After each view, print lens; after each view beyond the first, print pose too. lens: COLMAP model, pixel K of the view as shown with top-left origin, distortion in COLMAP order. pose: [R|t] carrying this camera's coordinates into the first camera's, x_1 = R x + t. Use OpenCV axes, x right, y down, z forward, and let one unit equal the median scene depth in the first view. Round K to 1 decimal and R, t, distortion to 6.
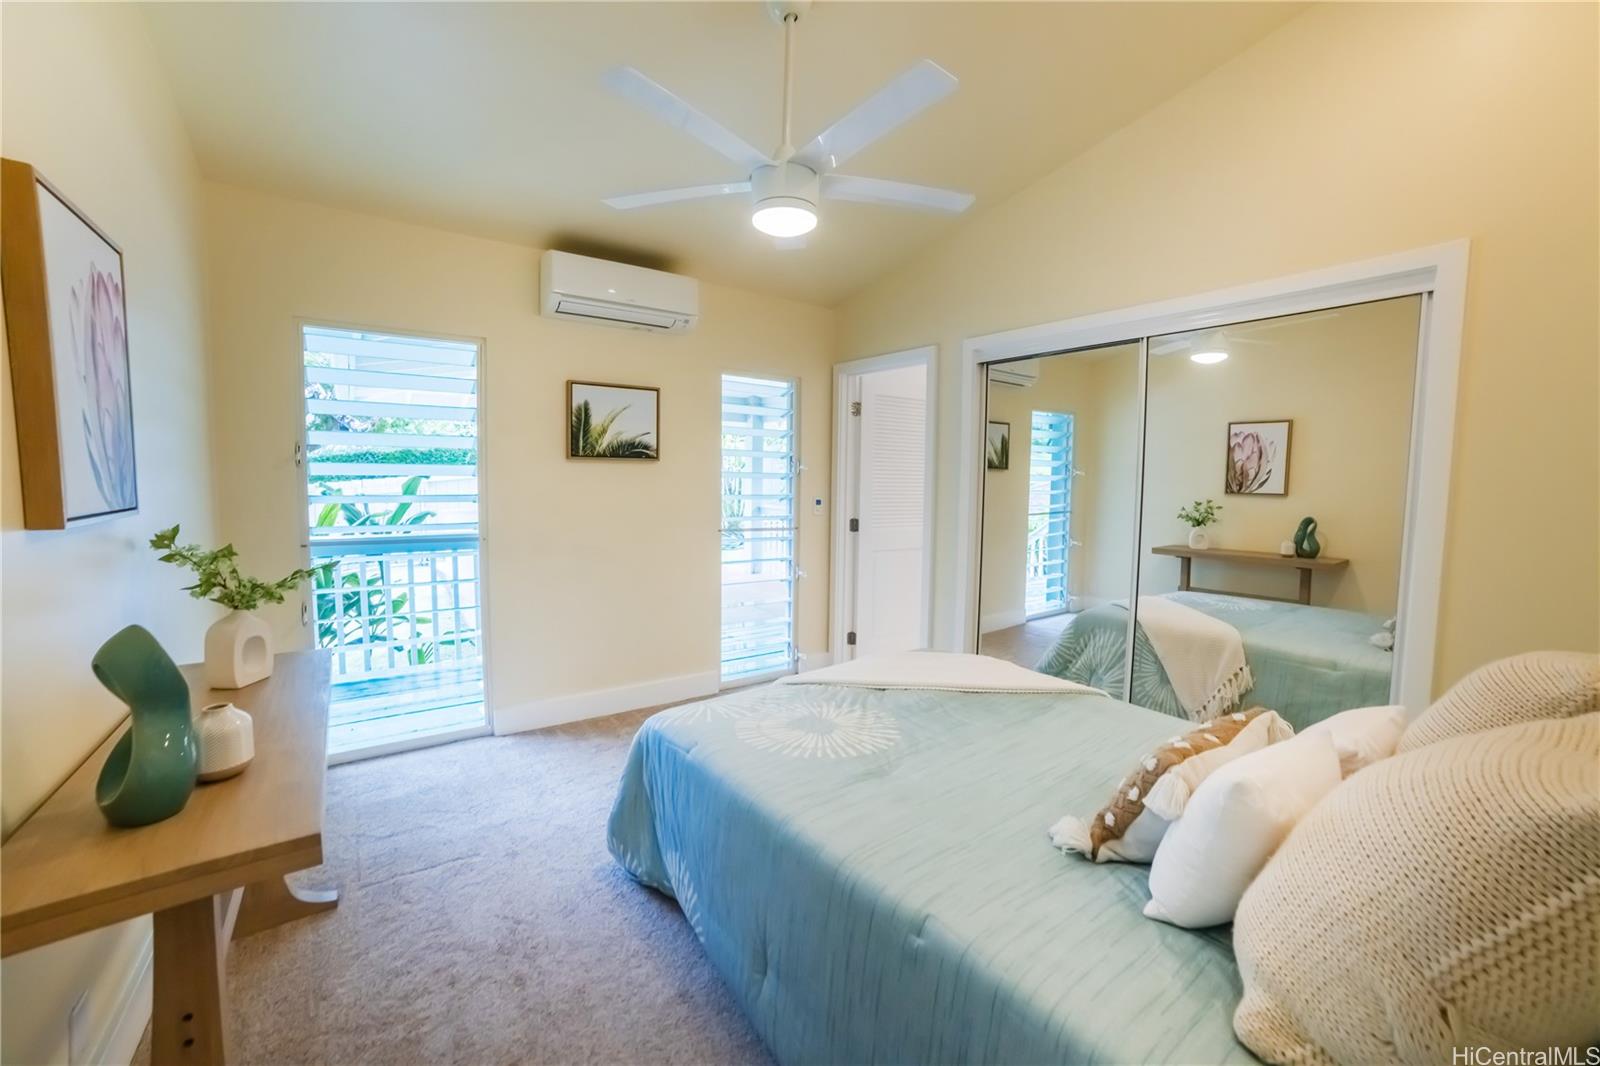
lens RADIAL K [[650.5, 0, 808.1], [0, 650.5, 532.2], [0, 0, 1]] dist [0.002657, 0.000829]
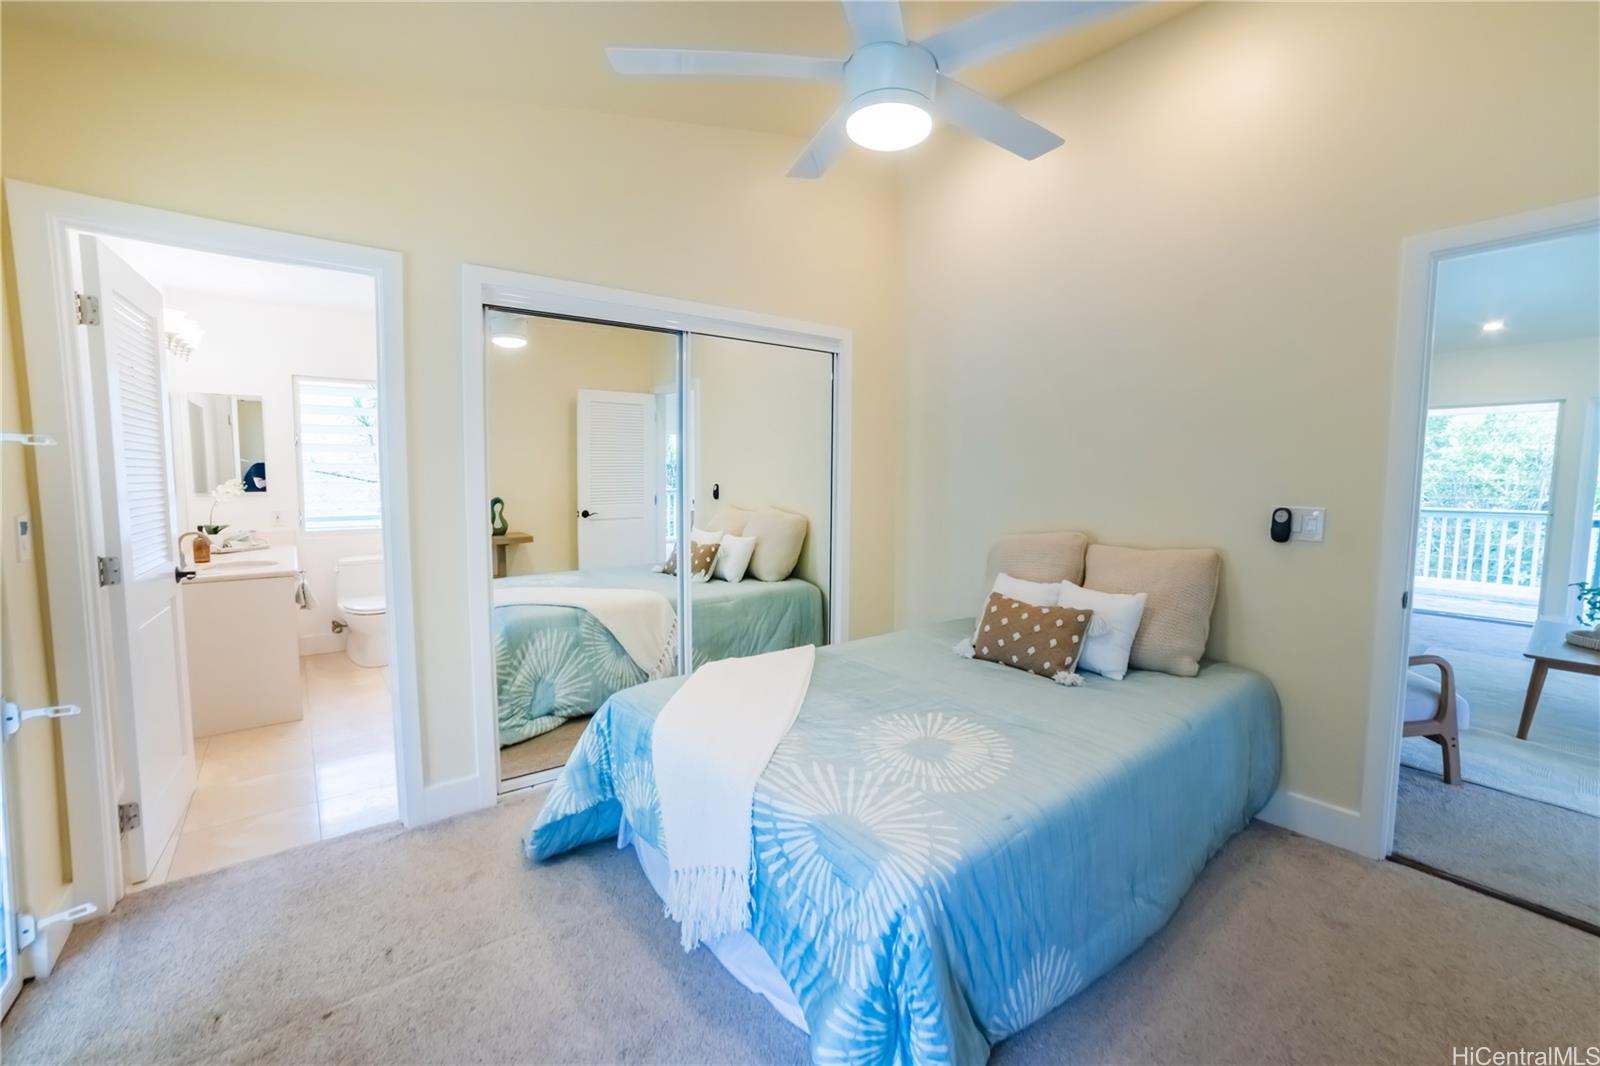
lens RADIAL K [[650.5, 0, 798.1], [0, 650.5, 530.6], [0, 0, 1]] dist [0.002657, 0.000829]
pose [[-0.050028, -0.100310, 0.993698, -0.813814], [0.068368, 0.992266, 0.103607, -0.112489], [-0.996405, 0.073120, -0.042783, 1.120736]]
